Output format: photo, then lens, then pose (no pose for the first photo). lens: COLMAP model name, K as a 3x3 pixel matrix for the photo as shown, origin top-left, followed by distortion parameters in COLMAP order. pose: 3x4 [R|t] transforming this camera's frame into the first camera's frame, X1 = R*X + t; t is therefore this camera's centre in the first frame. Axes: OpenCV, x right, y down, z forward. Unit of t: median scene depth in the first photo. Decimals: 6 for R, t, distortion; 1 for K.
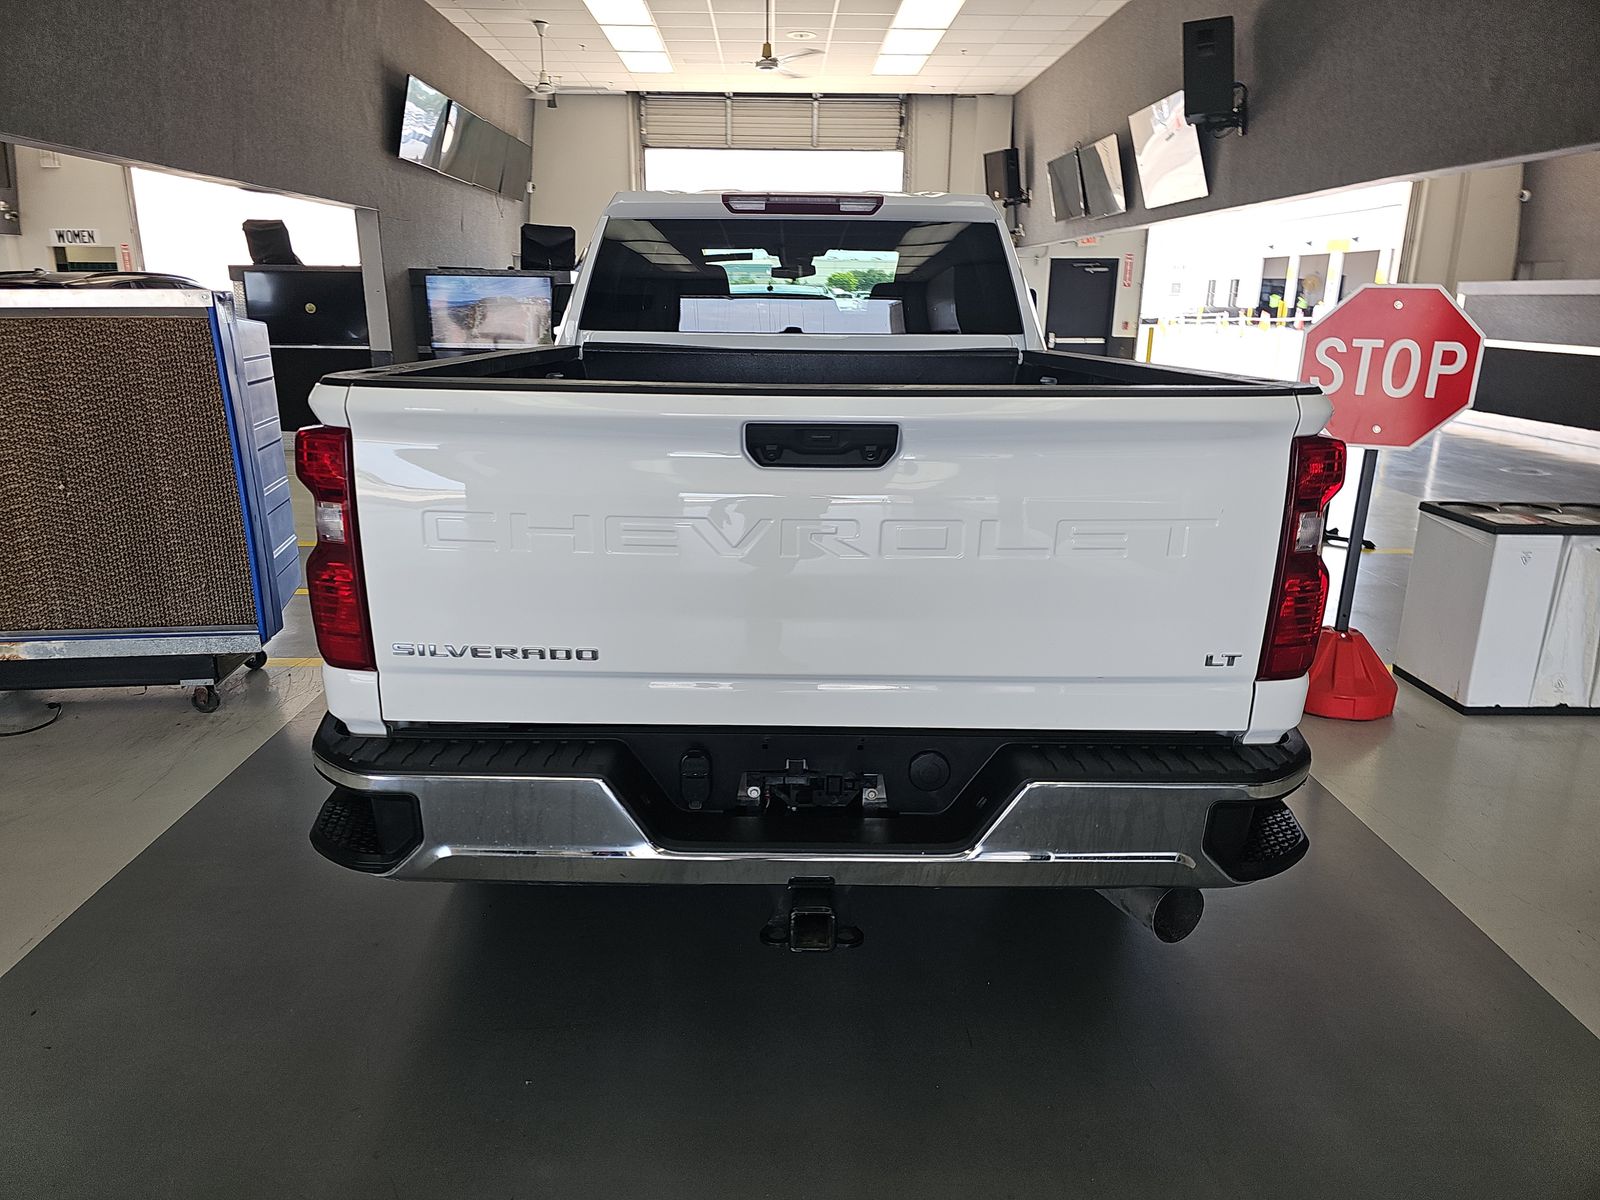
lens RADIAL K [[1074.8, 0, 786.6], [0, 1074.8, 609.0], [0, 0, 1]] dist [0.047214, -0.038678]
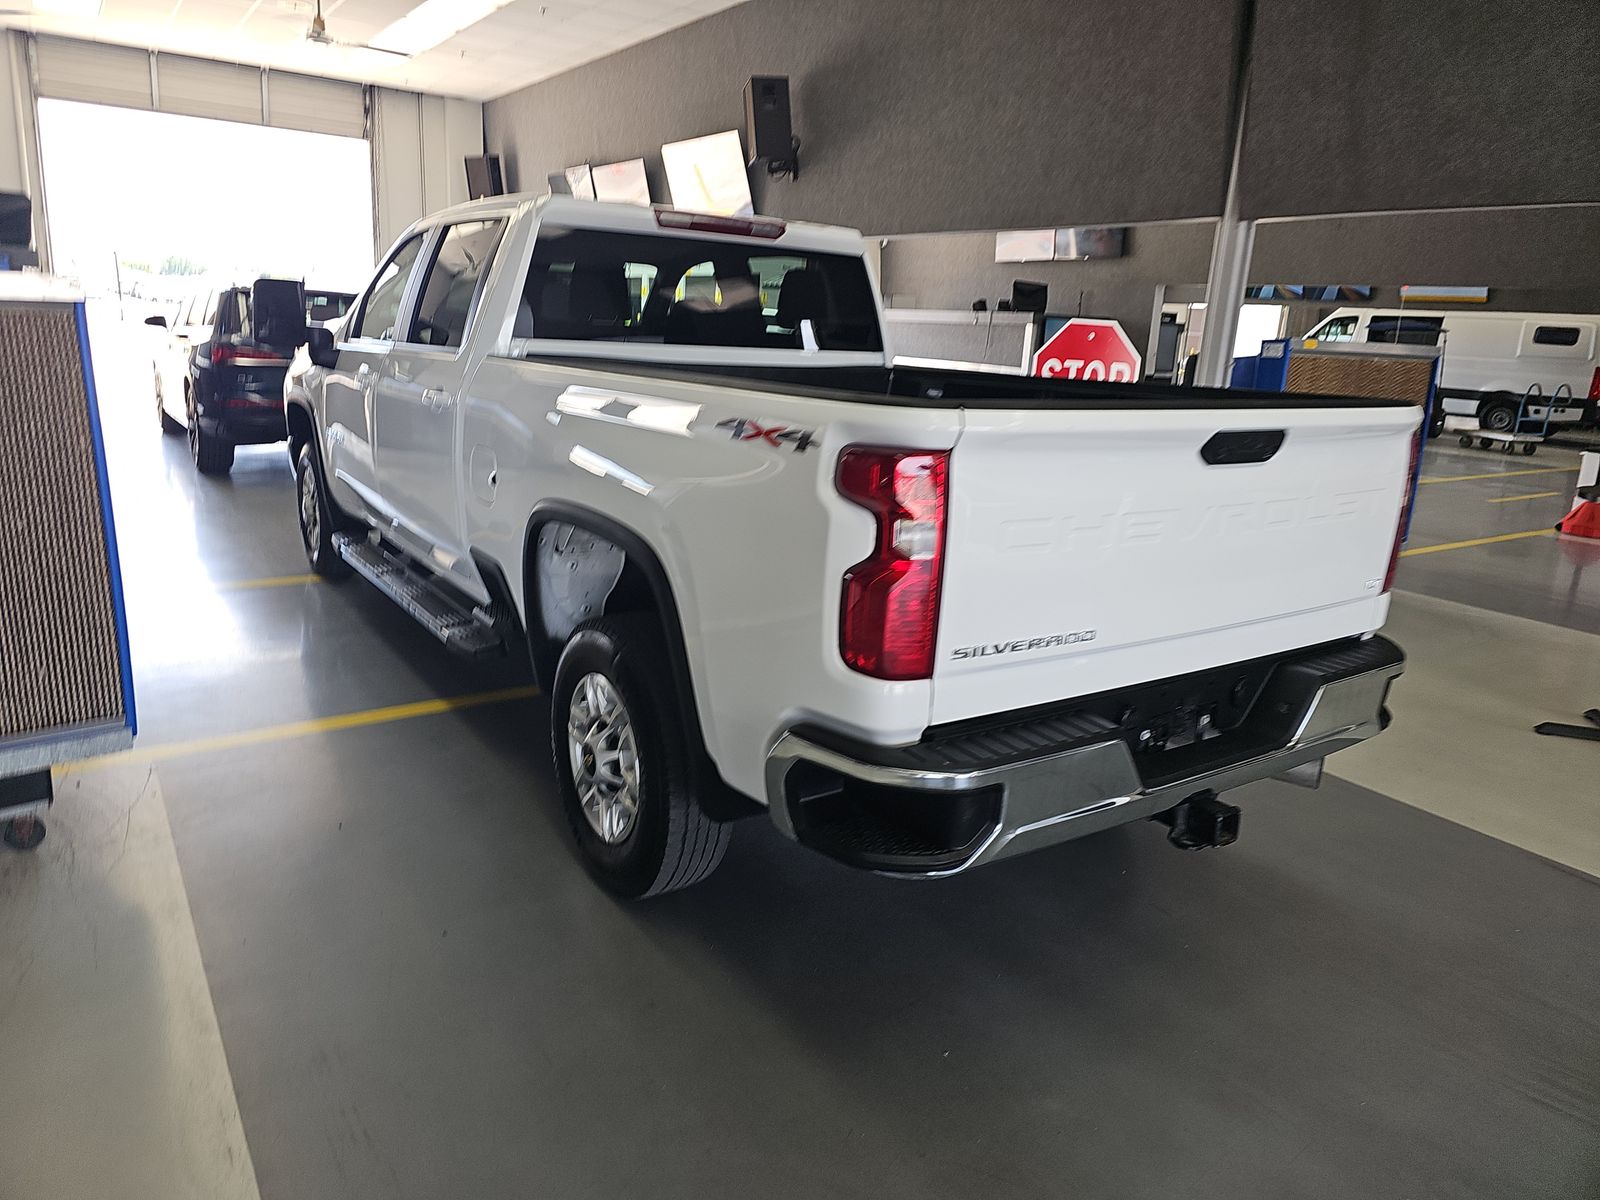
lens RADIAL K [[1074.8, 0, 805.5], [0, 1074.8, 593.9], [0, 0, 1]] dist [0.047214, -0.038678]
pose [[0.824998, -0.107189, 0.554878, -0.276365], [0.116491, 0.993017, 0.018627, -0.015258], [-0.553000, 0.049271, 0.831723, 0.053175]]
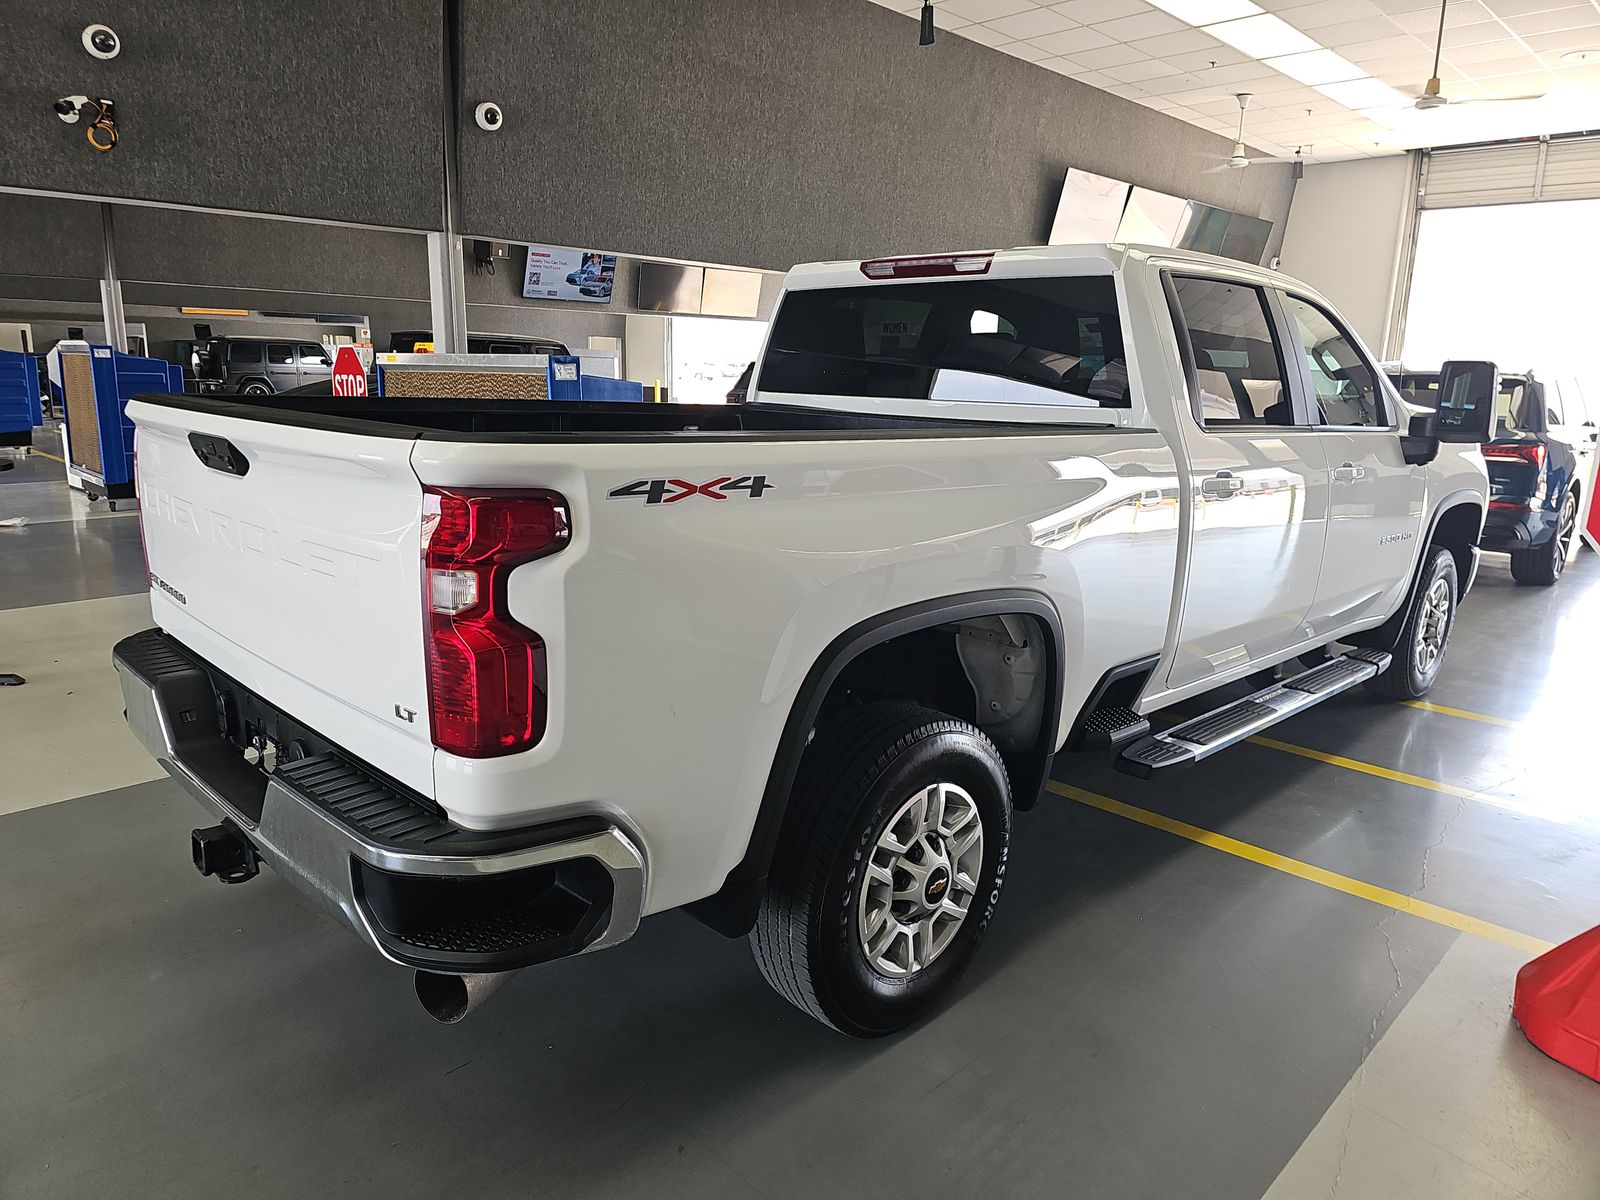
lens RADIAL K [[1074.8, 0, 791.5], [0, 1074.8, 608.7], [0, 0, 1]] dist [0.047214, -0.038678]
pose [[0.707065, 0.162278, -0.688277, 0.313091], [-0.212464, 0.977094, 0.012110, -0.030918], [0.674476, 0.137672, 0.725347, 0.129211]]
